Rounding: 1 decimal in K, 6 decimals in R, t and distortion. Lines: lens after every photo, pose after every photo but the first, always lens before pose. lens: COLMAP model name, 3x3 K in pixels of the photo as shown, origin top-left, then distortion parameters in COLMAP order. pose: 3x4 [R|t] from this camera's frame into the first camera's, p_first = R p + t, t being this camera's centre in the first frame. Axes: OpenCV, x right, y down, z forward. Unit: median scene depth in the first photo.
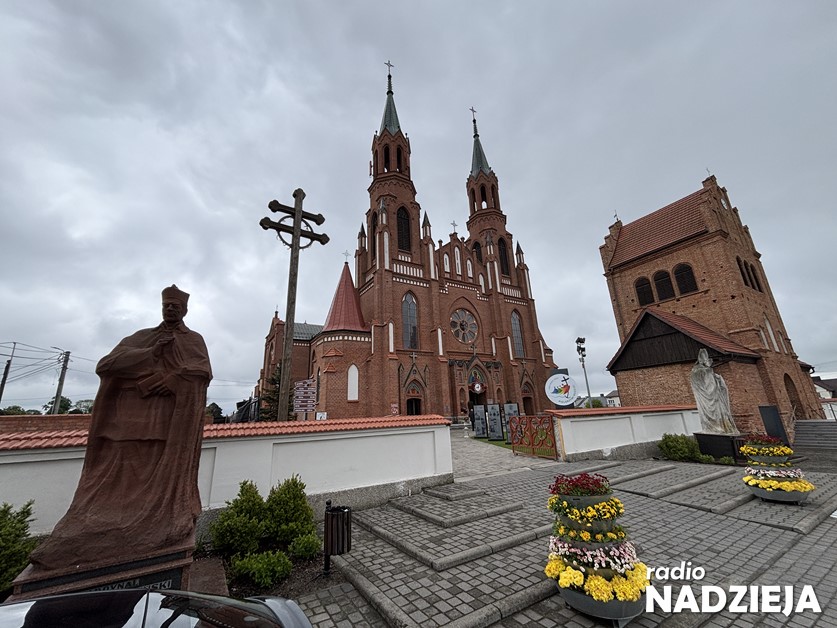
lens RADIAL K [[327.8, 0, 418.5], [0, 327.8, 314.0], [0, 0, 1]] dist [0.022533, -0.000026]
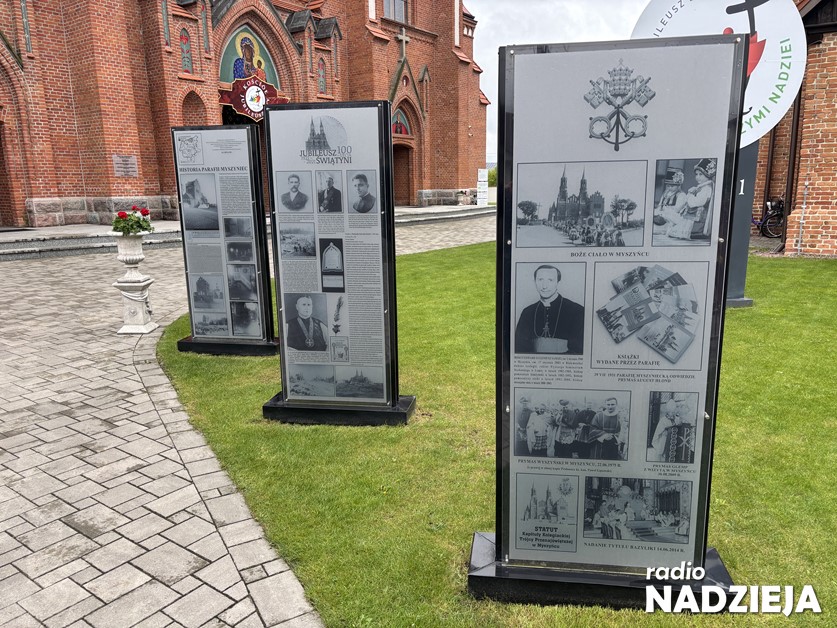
lens RADIAL K [[629.1, 0, 423.9], [0, 629.1, 322.2], [0, 0, 1]] dist [0.057954, -0.057027]
pose [[0.919263, -0.053005, 0.390059, 0.081016], [-0.141767, 0.879824, 0.453664, 0.111507], [-0.367230, -0.472334, 0.801276, 0.369990]]
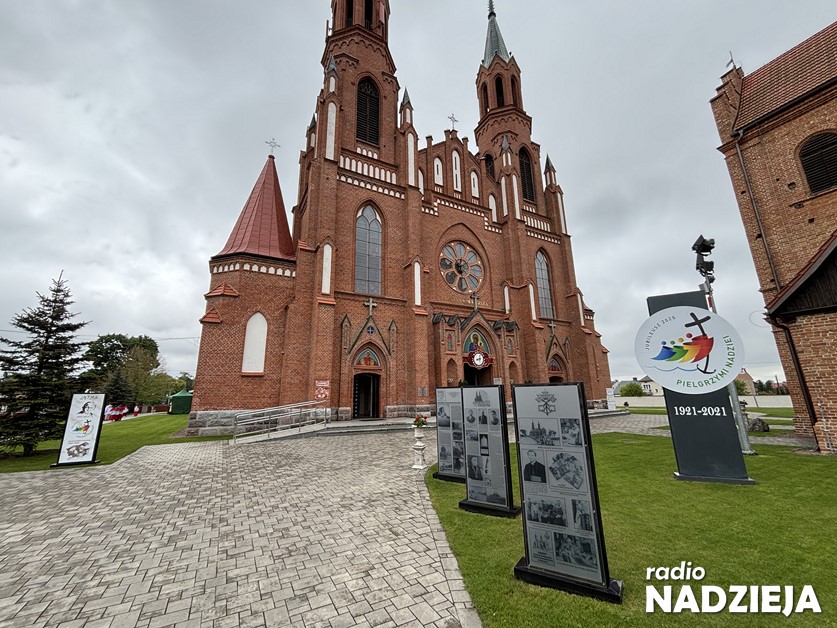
lens RADIAL K [[337.7, 0, 416.9], [0, 337.7, 314.4], [0, 0, 1]] dist [0.000842, -0.000064]
pose [[0.998596, 0.015687, -0.050589, 0.084847], [-0.012377, 0.997801, 0.065108, 0.087797], [0.051499, -0.064391, 0.996595, 0.321054]]
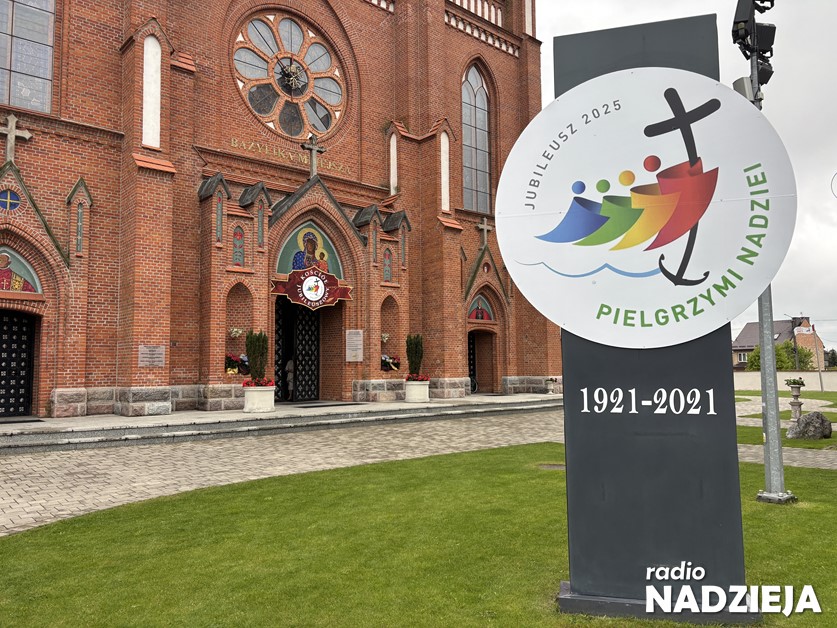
lens RADIAL K [[629.1, 0, 423.9], [0, 629.1, 322.2], [0, 0, 1]] dist [0.057954, -0.057027]
pose [[0.984967, 0.046234, 0.166440, 0.169398], [-0.081779, 0.973506, 0.213535, 0.115665], [-0.152158, -0.223937, 0.962653, 0.408548]]
